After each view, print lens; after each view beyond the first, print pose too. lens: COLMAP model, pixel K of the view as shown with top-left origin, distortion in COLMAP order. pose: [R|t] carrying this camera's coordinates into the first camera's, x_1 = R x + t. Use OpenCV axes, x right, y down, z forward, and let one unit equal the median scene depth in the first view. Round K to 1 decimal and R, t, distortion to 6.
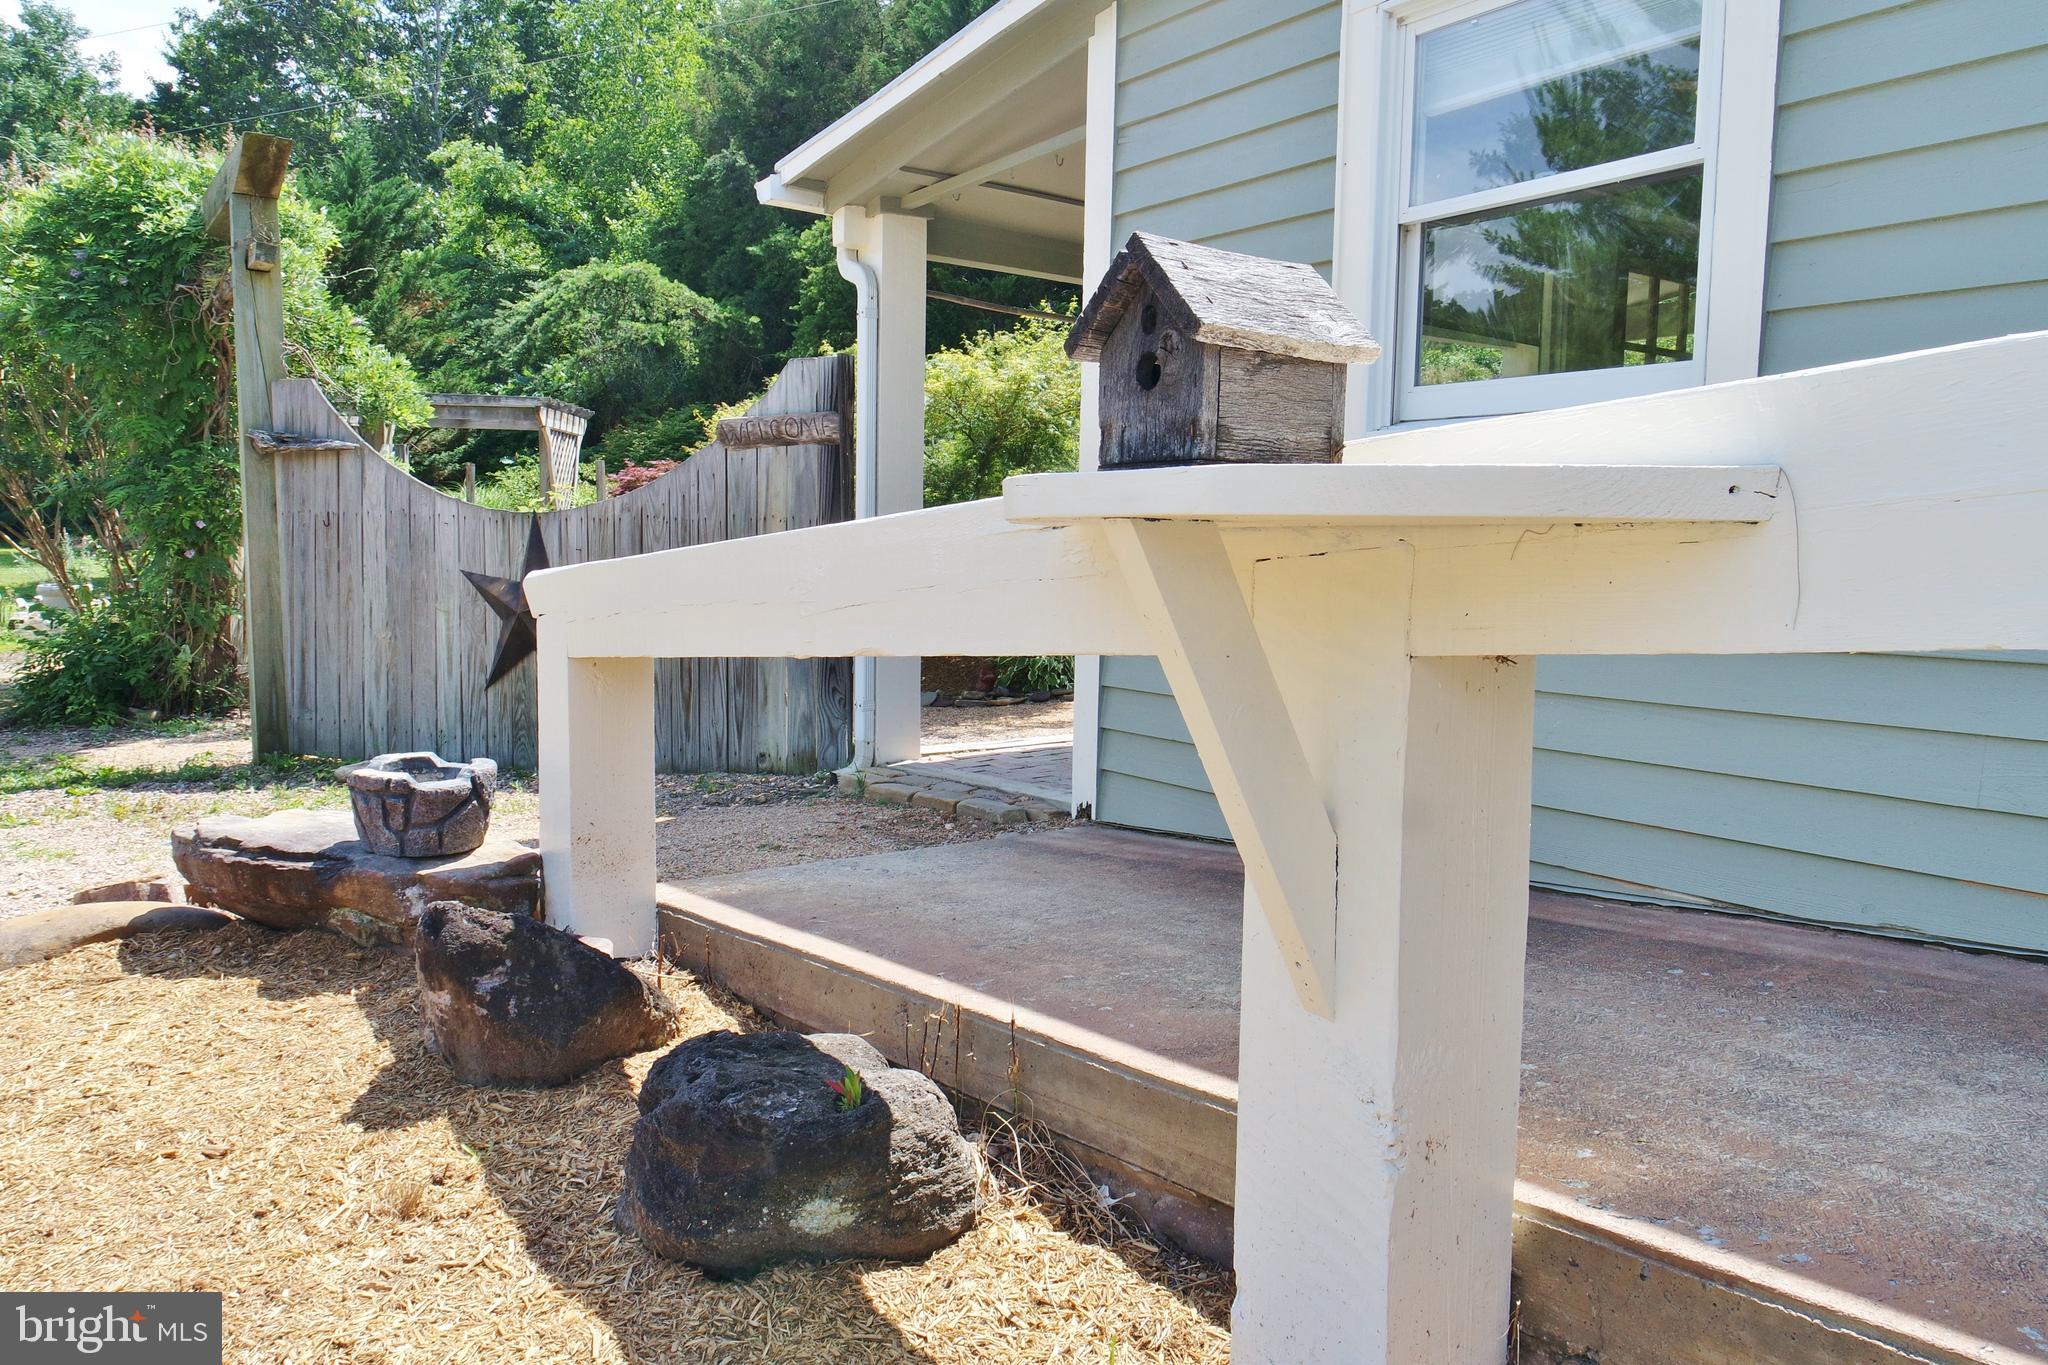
lens RADIAL K [[1420.0, 0, 1024.0], [0, 1420.0, 682.5], [0, 0, 1]] dist [-0.002714, -0.000886]
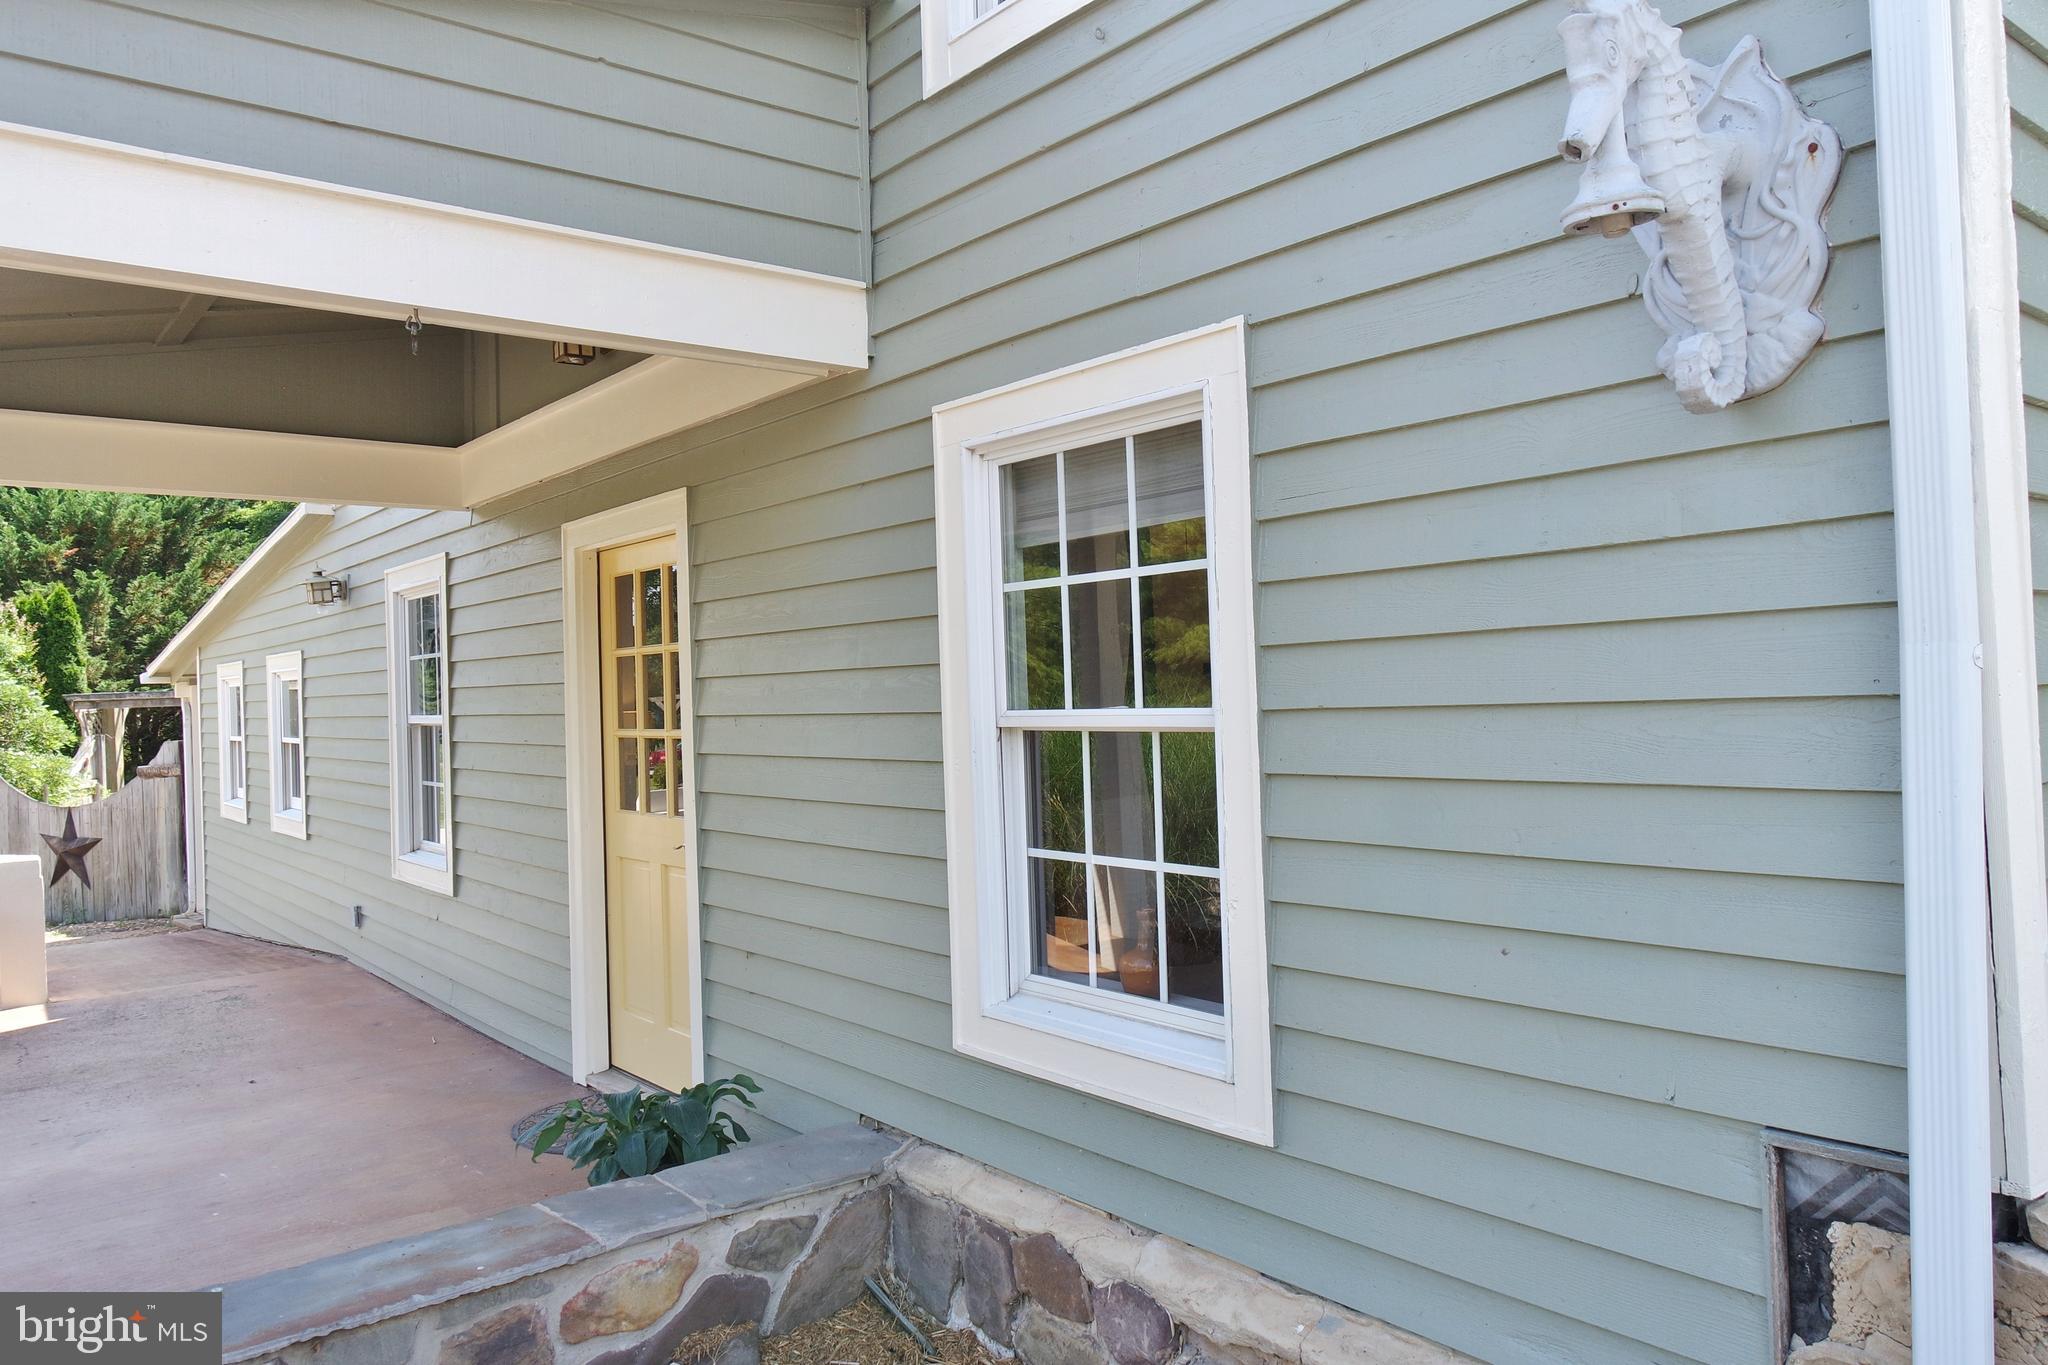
lens RADIAL K [[1420.0, 0, 1024.0], [0, 1420.0, 682.5], [0, 0, 1]] dist [-0.002714, -0.000886]
pose [[0.997660, -0.053943, 0.042010, 0.287014], [0.057819, 0.993575, -0.097296, -0.002320], [-0.036492, 0.099498, 0.994368, -0.348061]]
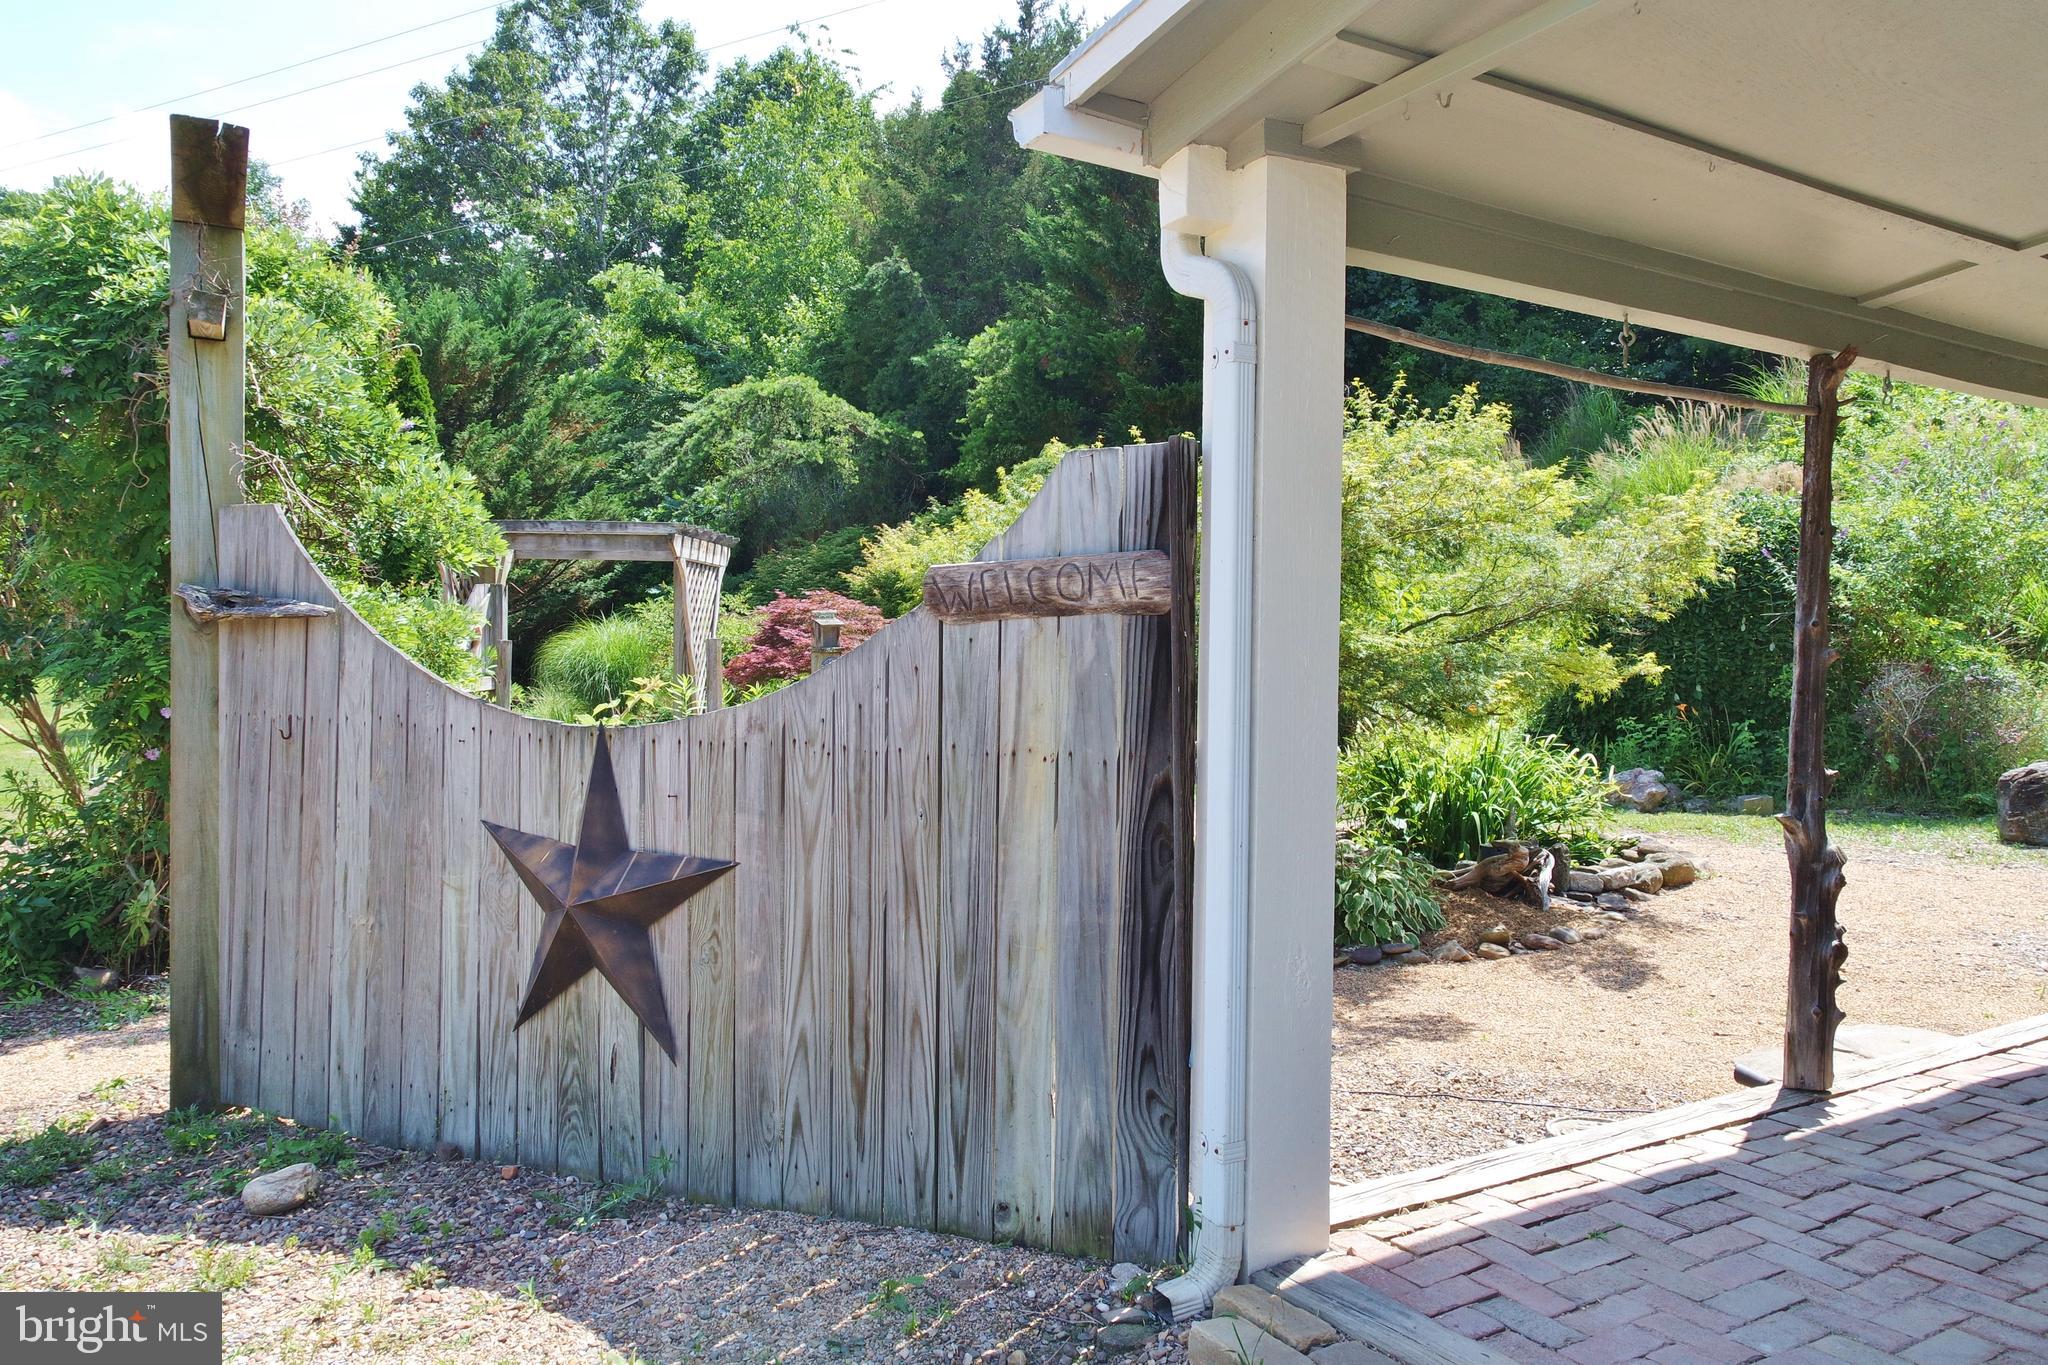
lens RADIAL K [[1415.2, 0, 1037.6], [0, 1415.2, 676.0], [0, 0, 1]] dist [0.004491, 0.002176]
pose [[0.995727, -0.005316, -0.092189, -0.030616], [-0.002472, 0.996449, -0.084162, -0.024392], [0.092309, 0.084030, 0.992178, 0.117477]]
